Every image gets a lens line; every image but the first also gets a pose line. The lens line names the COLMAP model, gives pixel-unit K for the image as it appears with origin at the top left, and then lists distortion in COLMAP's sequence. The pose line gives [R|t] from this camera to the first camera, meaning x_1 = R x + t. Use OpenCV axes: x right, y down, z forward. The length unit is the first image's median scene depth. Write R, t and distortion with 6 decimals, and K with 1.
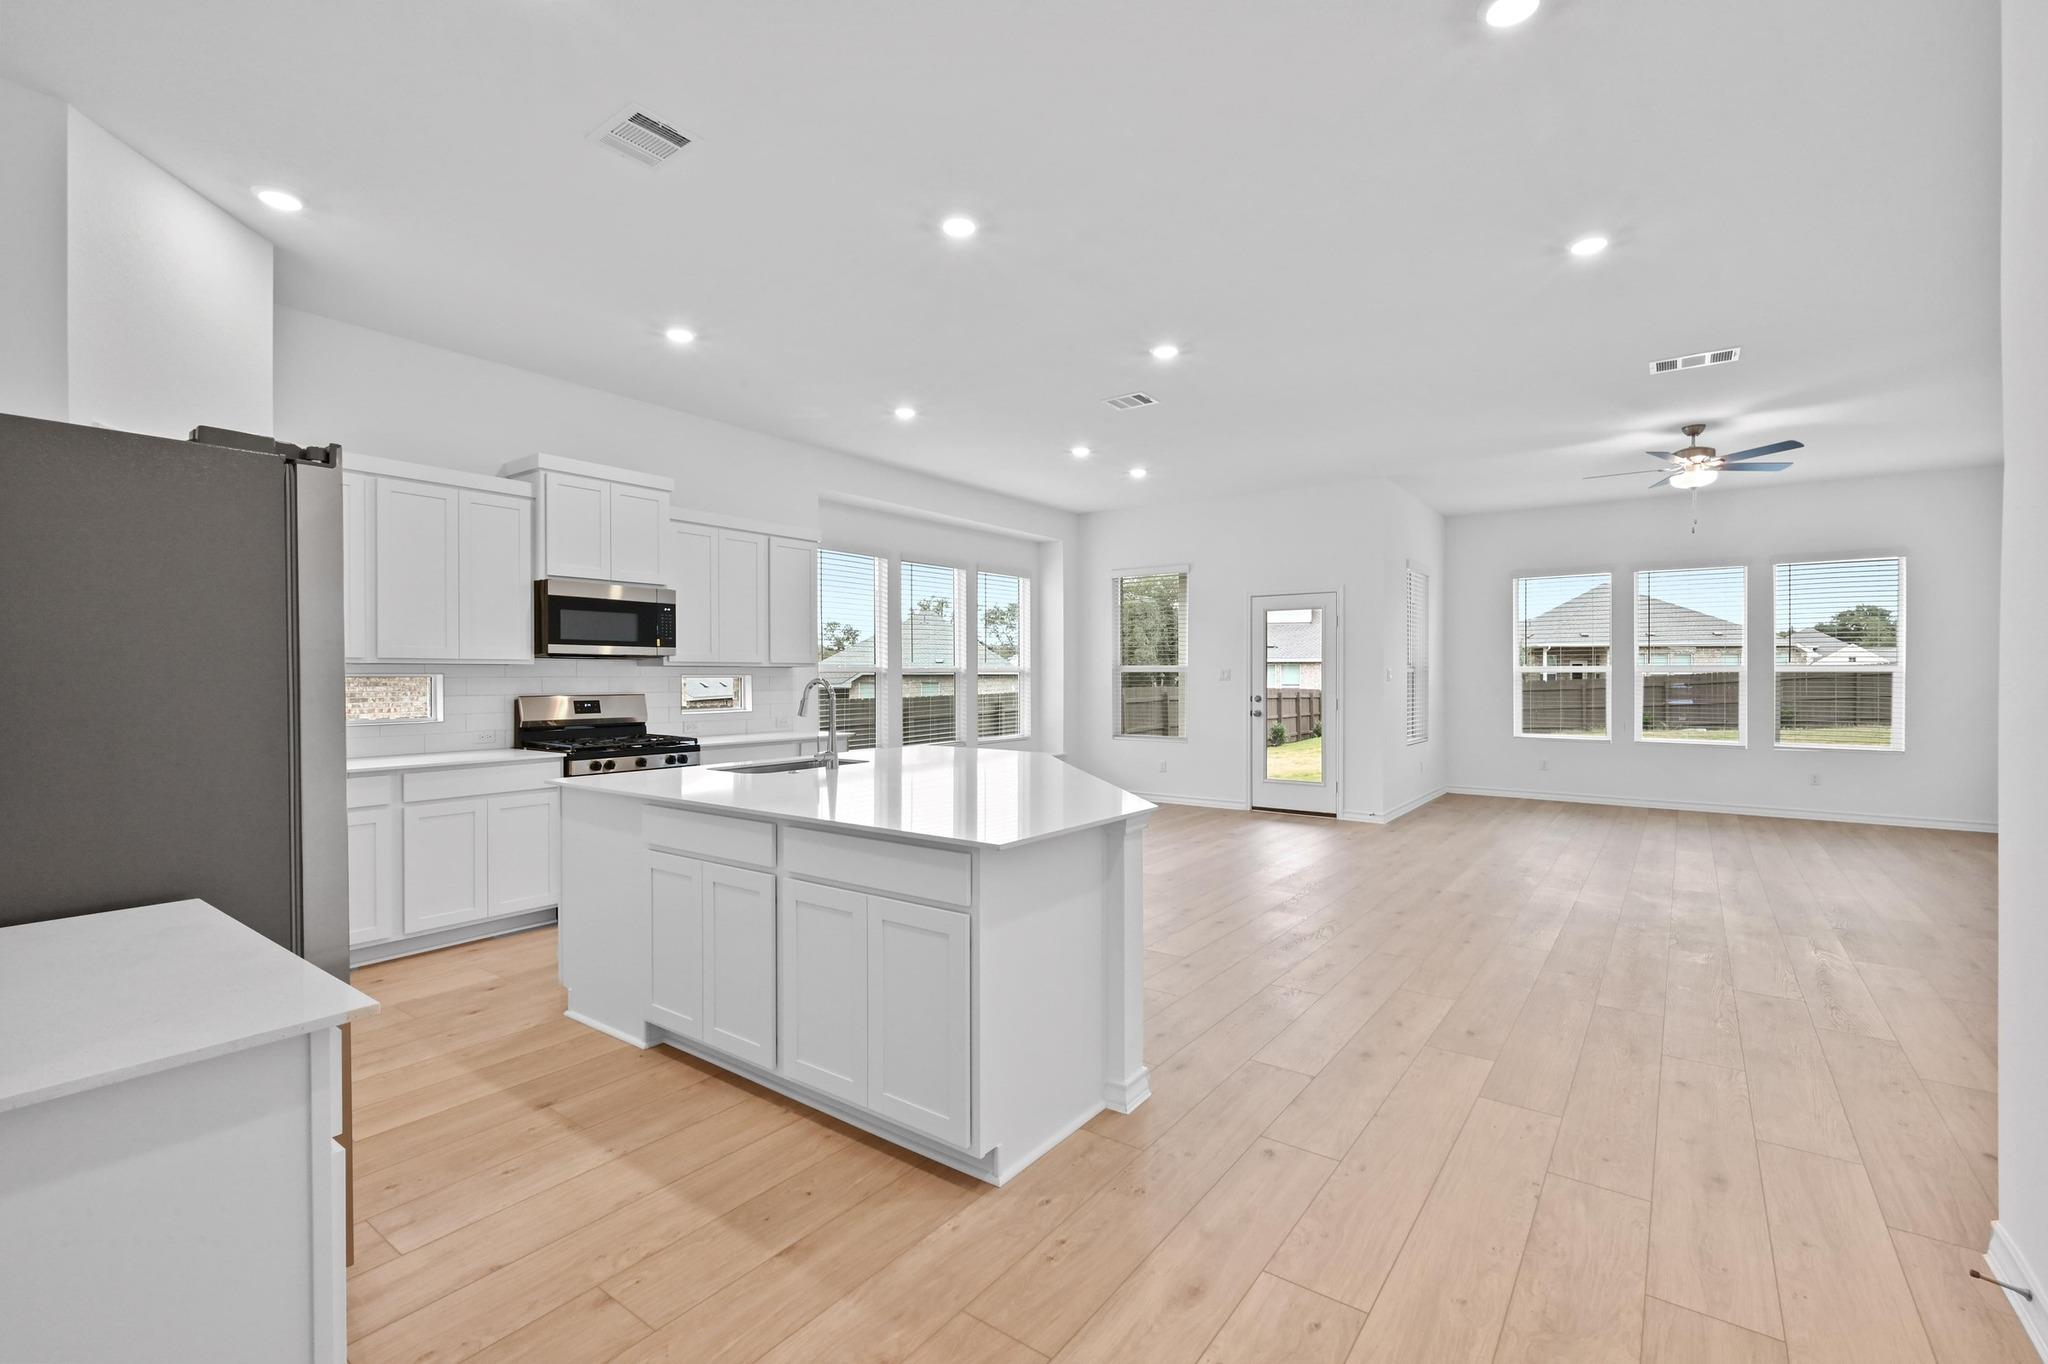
lens RADIAL K [[899.7, 0, 1021.9], [0, 899.7, 681.3], [0, 0, 1]] dist [0.002783, -0.000315]
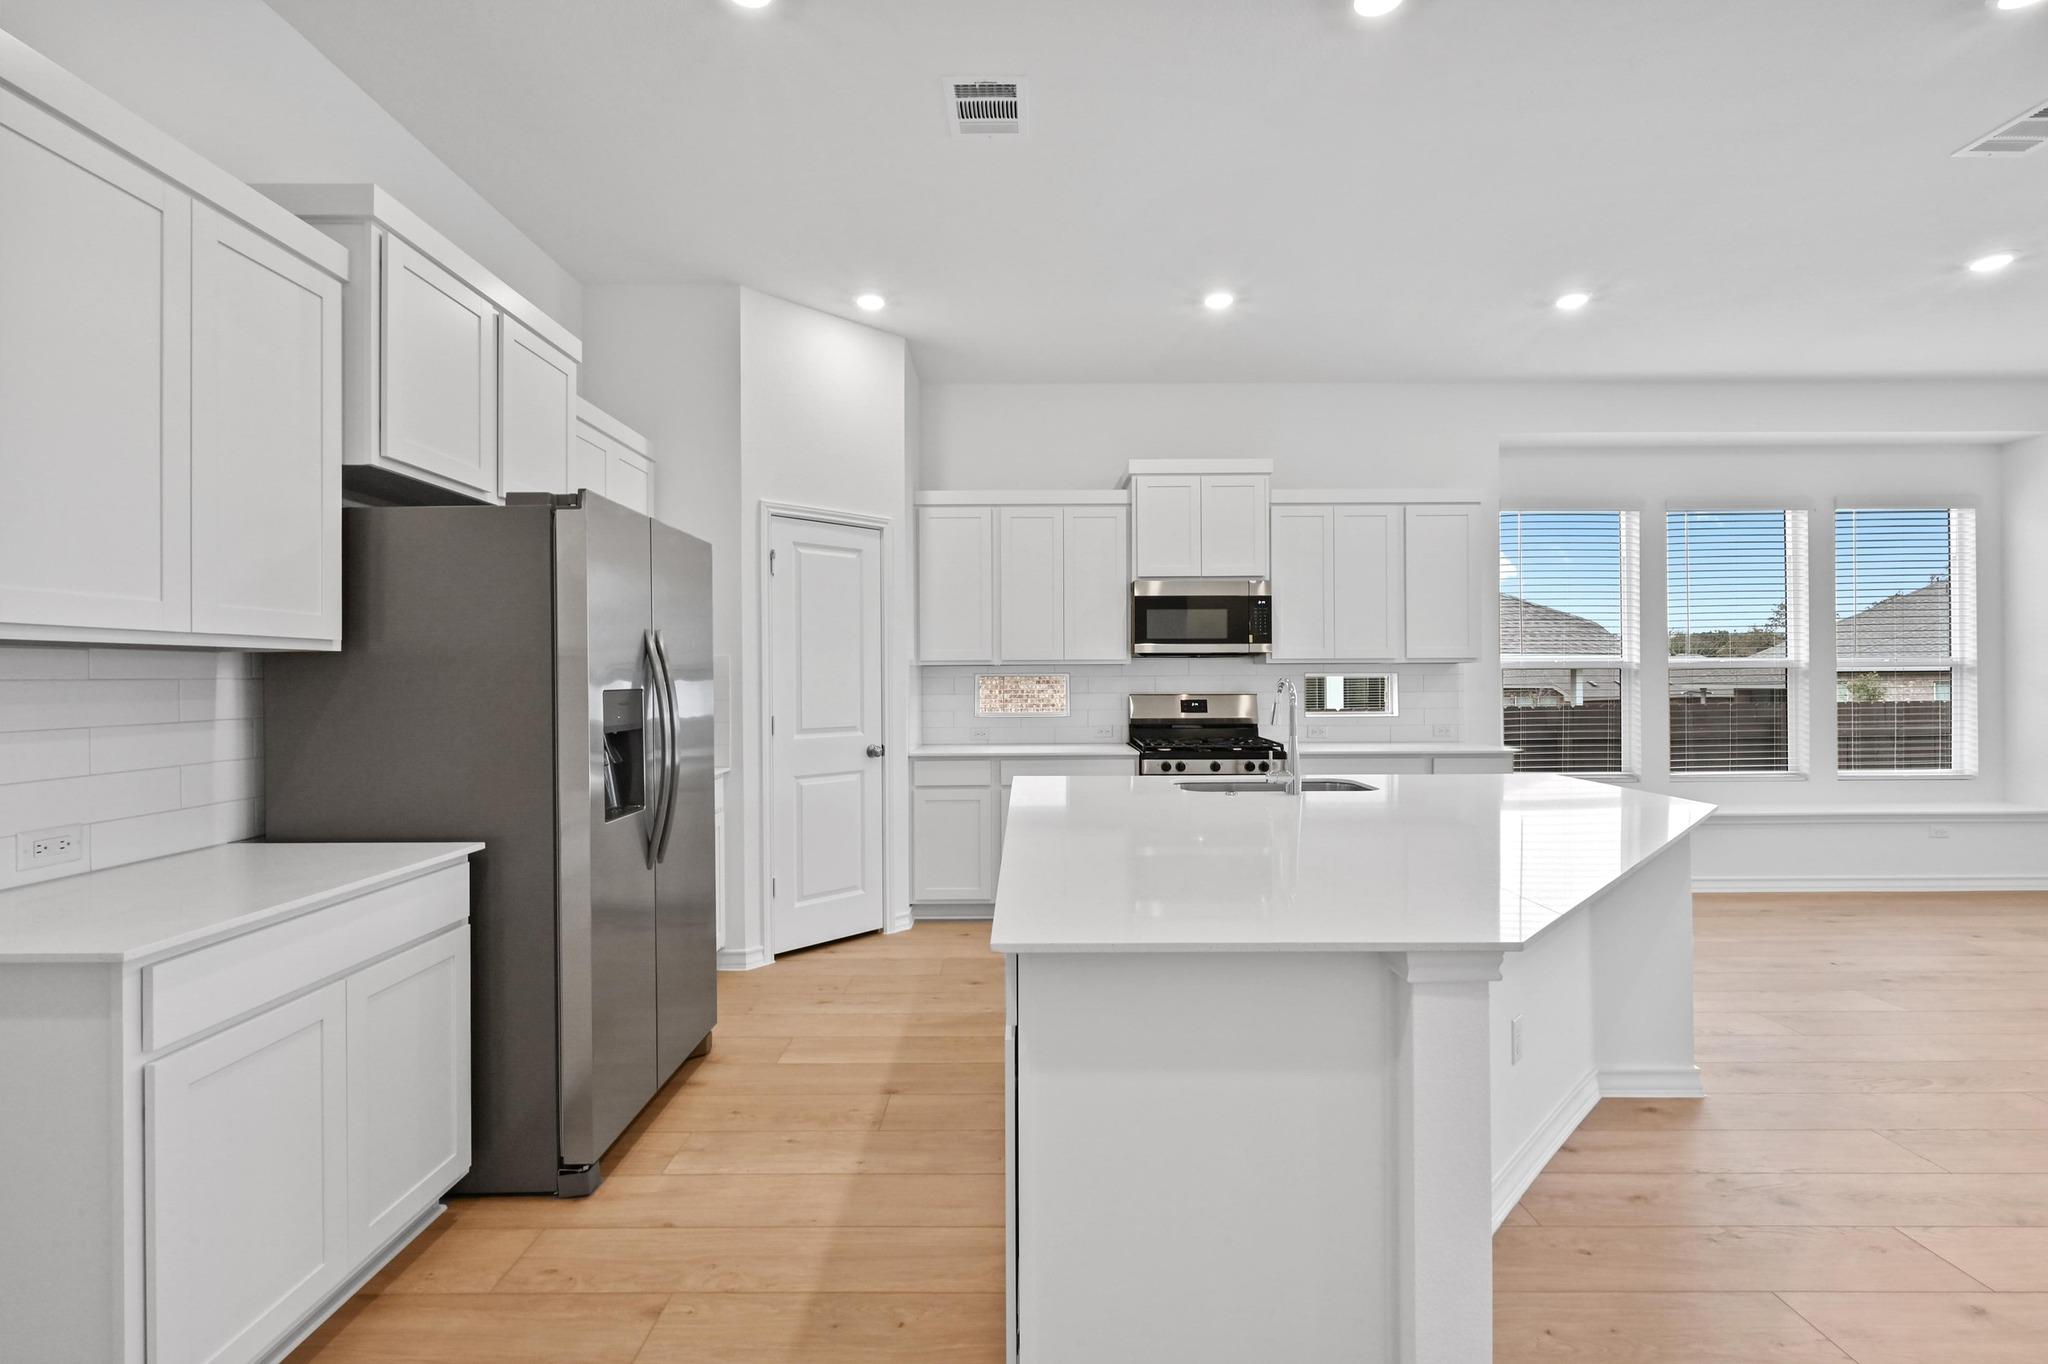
lens RADIAL K [[899.7, 0, 1023.6], [0, 899.7, 675.2], [0, 0, 1]] dist [0.002783, -0.000315]
pose [[0.595610, -0.001473, -0.803273, 0.208196], [-0.001785, 0.999993, -0.003158, -0.002256], [0.803272, 0.003315, 0.595603, 0.269111]]
